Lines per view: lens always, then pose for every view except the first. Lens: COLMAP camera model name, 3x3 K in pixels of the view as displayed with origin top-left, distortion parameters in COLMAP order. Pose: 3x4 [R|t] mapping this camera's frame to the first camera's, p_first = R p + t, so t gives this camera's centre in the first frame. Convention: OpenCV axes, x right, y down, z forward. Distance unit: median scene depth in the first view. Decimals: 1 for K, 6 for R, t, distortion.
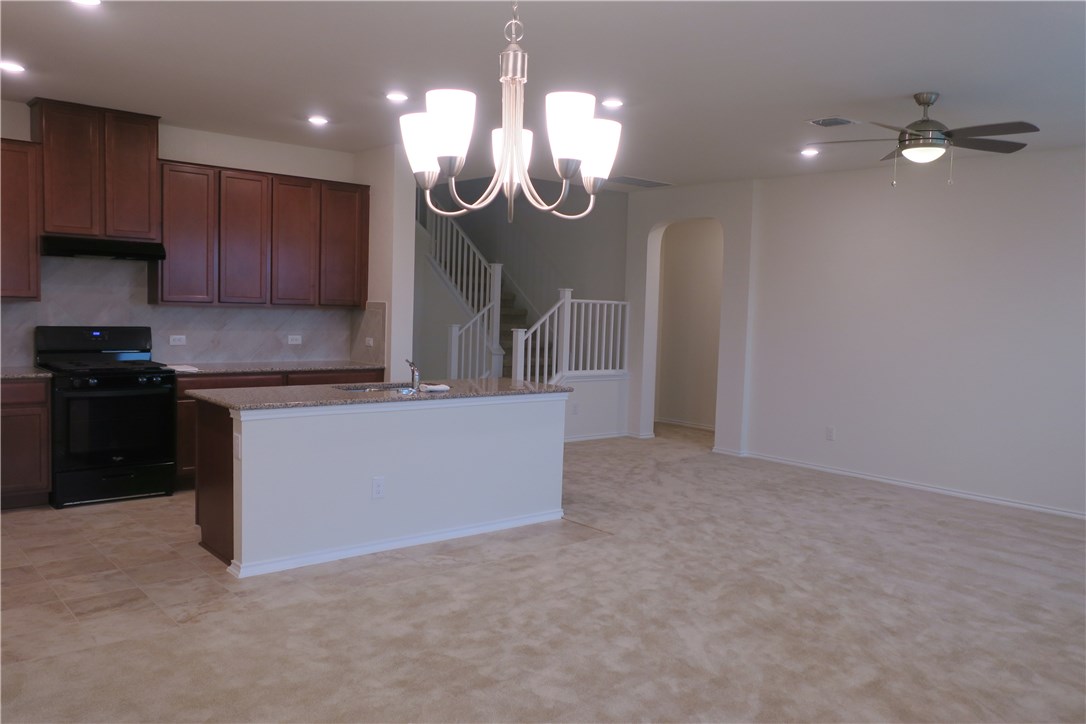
lens RADIAL K [[862.5, 0, 547.0], [0, 862.5, 366.6], [0, 0, 1]] dist [-0.015392, 0.012162]
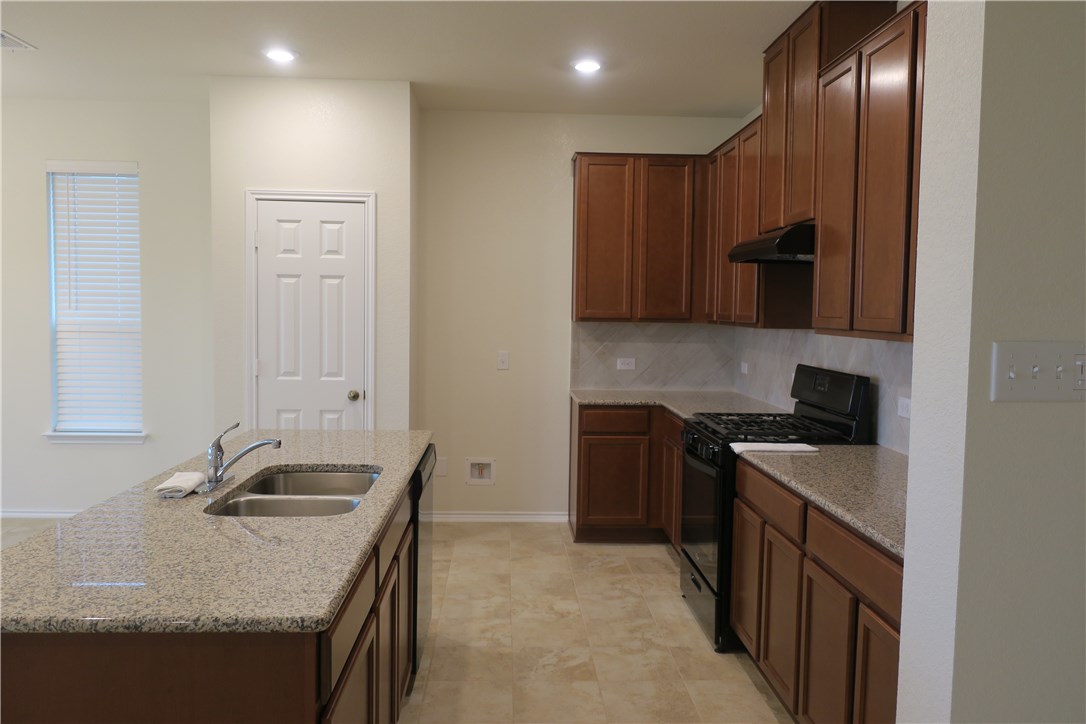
lens RADIAL K [[862.5, 0, 541.4], [0, 862.5, 363.4], [0, 0, 1]] dist [-0.015392, 0.012162]
pose [[-0.617104, -0.011924, -0.786791, 0.083321], [-0.108339, 0.991650, 0.069944, -0.068045], [0.779388, 0.128403, -0.613243, 1.352427]]
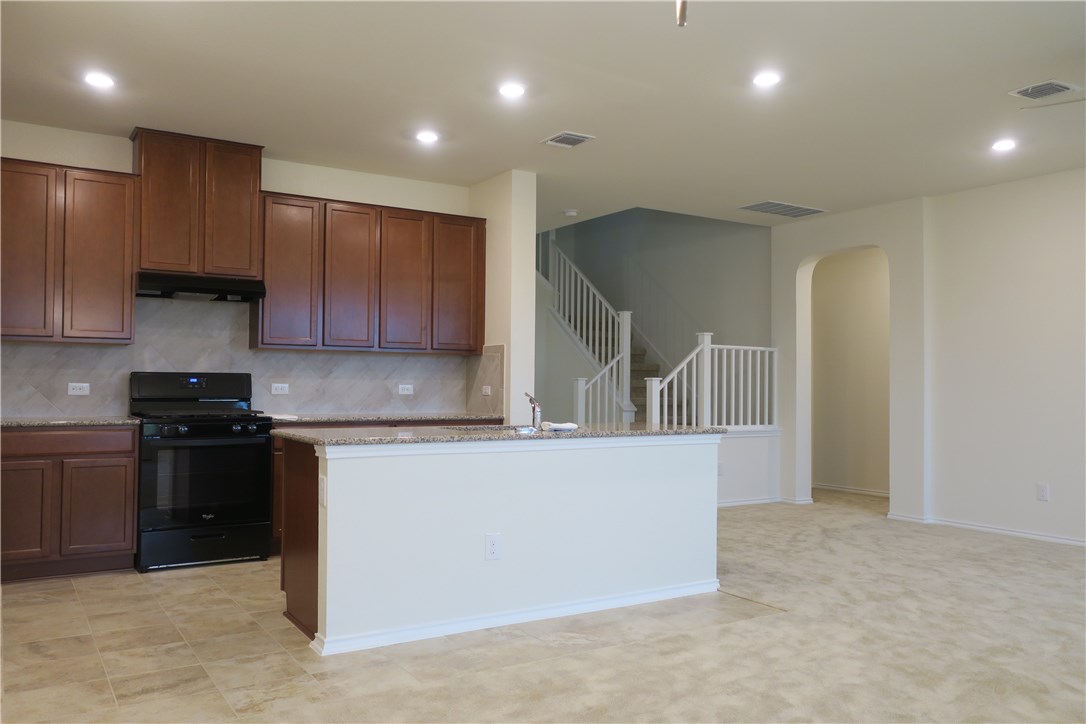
lens RADIAL K [[862.5, 0, 543.9], [0, 862.5, 358.7], [0, 0, 1]] dist [-0.015392, 0.012162]
pose [[0.989006, -0.027505, -0.145298, -0.021327], [0.012130, 0.994328, -0.105662, 0.043782], [0.147380, 0.102737, 0.983730, 0.161374]]
